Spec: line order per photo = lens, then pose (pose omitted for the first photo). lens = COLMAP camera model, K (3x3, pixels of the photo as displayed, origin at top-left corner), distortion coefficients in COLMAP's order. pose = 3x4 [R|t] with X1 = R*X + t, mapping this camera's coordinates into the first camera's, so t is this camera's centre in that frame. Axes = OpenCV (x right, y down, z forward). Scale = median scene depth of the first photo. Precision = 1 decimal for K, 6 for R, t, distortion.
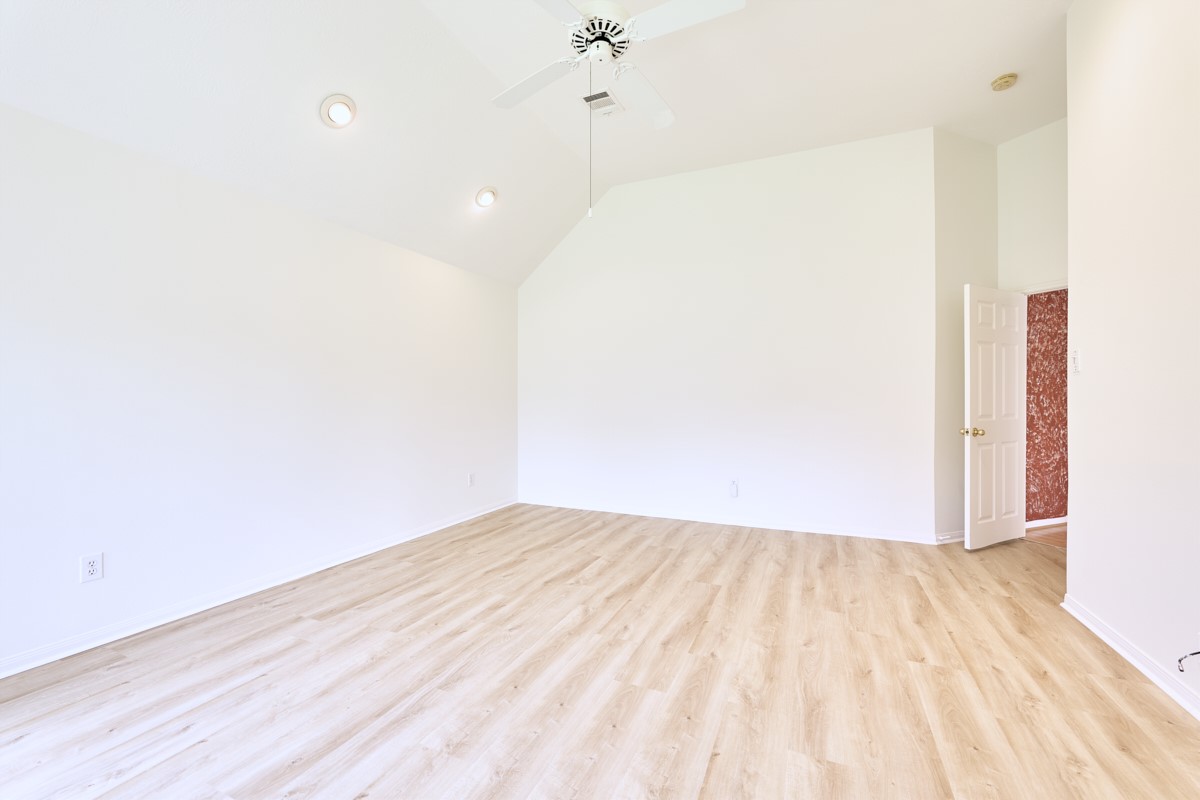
lens RADIAL K [[495.1, 0, 602.3], [0, 495.1, 408.2], [0, 0, 1]] dist [-0.008459, 0.000052]
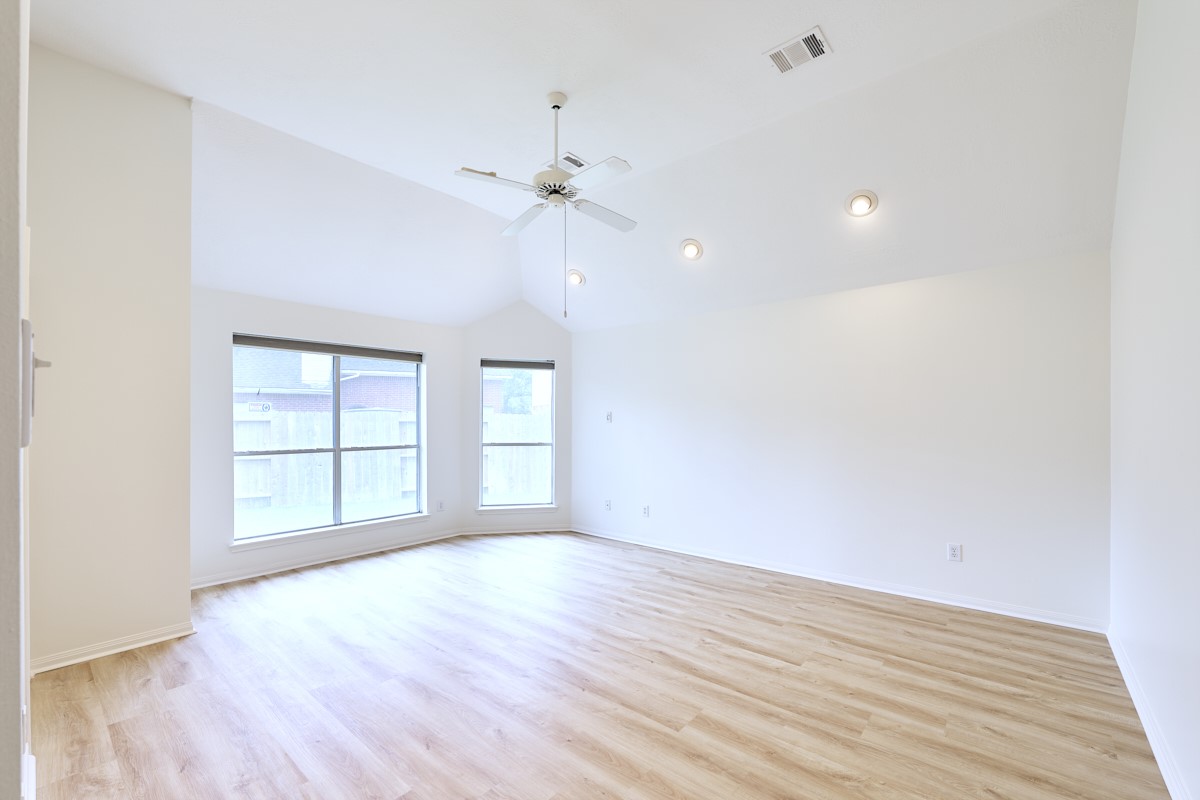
lens RADIAL K [[492.8, 0, 621.2], [0, 492.8, 415.9], [0, 0, 1]] dist [-0.007834, -0.000118]
pose [[-0.256926, -0.010723, -0.966372, 0.922529], [-0.016185, 0.999846, -0.006792, -0.085373], [0.966296, 0.013895, -0.257060, 1.065698]]
